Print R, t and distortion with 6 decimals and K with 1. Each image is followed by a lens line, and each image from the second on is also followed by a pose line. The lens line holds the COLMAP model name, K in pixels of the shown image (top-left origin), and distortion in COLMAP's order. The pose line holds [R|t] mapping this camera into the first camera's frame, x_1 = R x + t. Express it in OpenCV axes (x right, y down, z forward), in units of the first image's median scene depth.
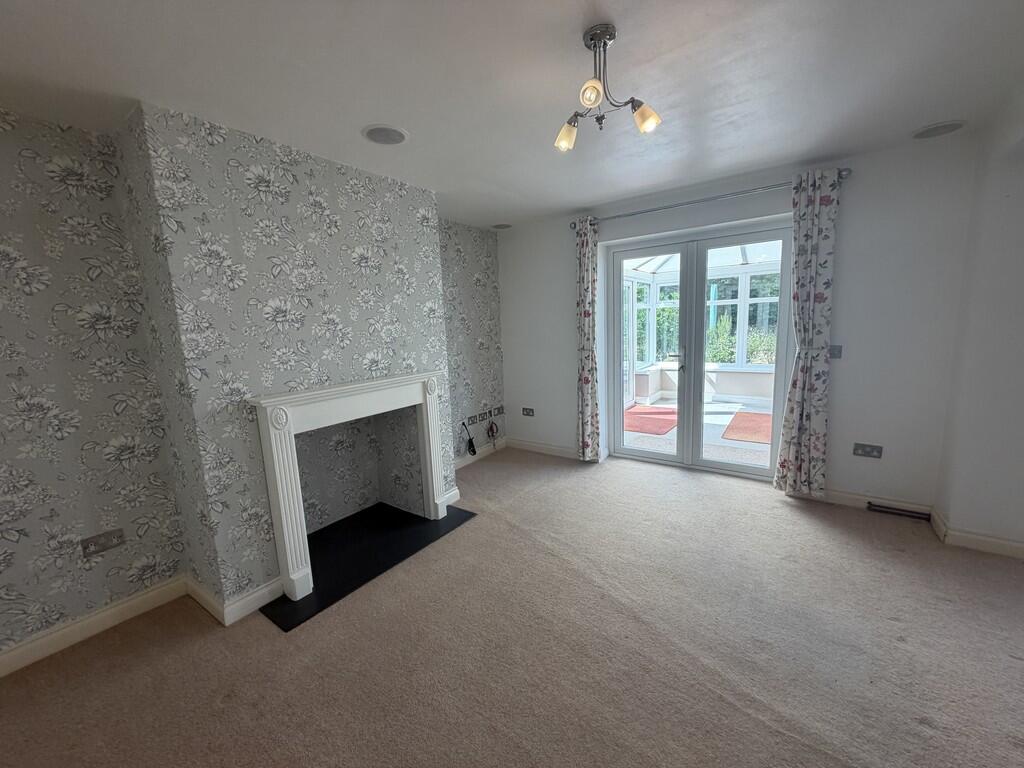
lens RADIAL K [[407.0, 0, 510.3], [0, 407.0, 383.2], [0, 0, 1]] dist [0.001538, -0.000458]
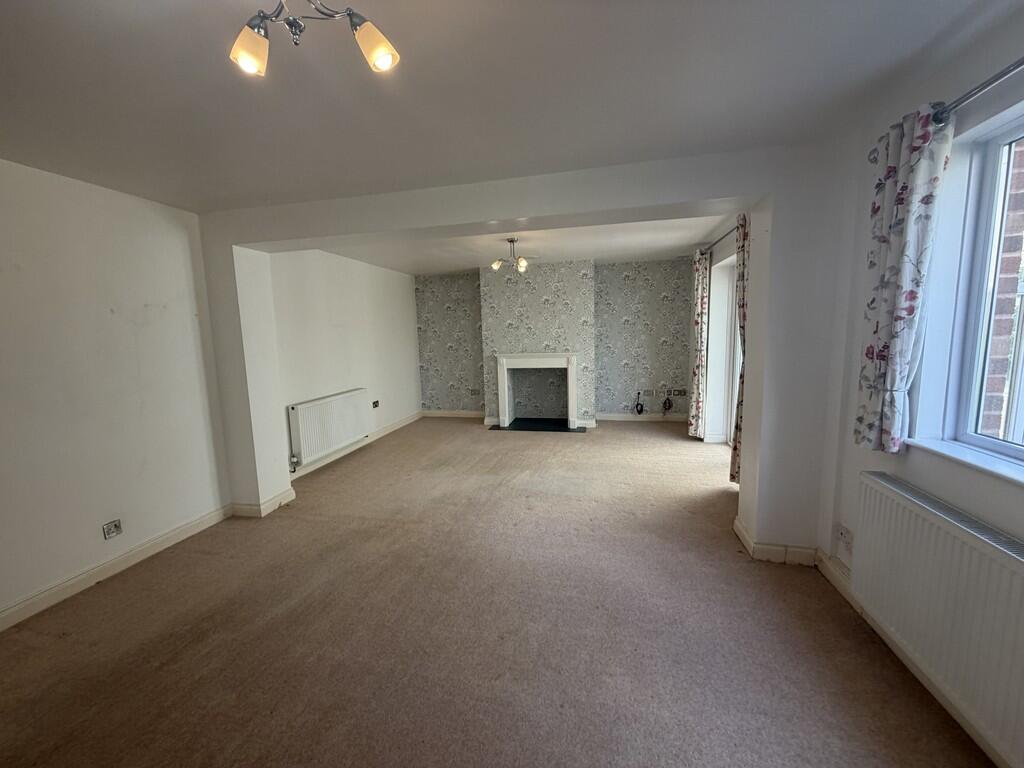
lens RADIAL K [[407.0, 0, 509.8], [0, 407.0, 383.1], [0, 0, 1]] dist [0.001538, -0.000458]
pose [[0.394107, 0.148190, -0.907039, 1.306947], [-0.124094, 0.986458, 0.107247, -0.049911], [0.910648, 0.070291, 0.407159, -0.073760]]
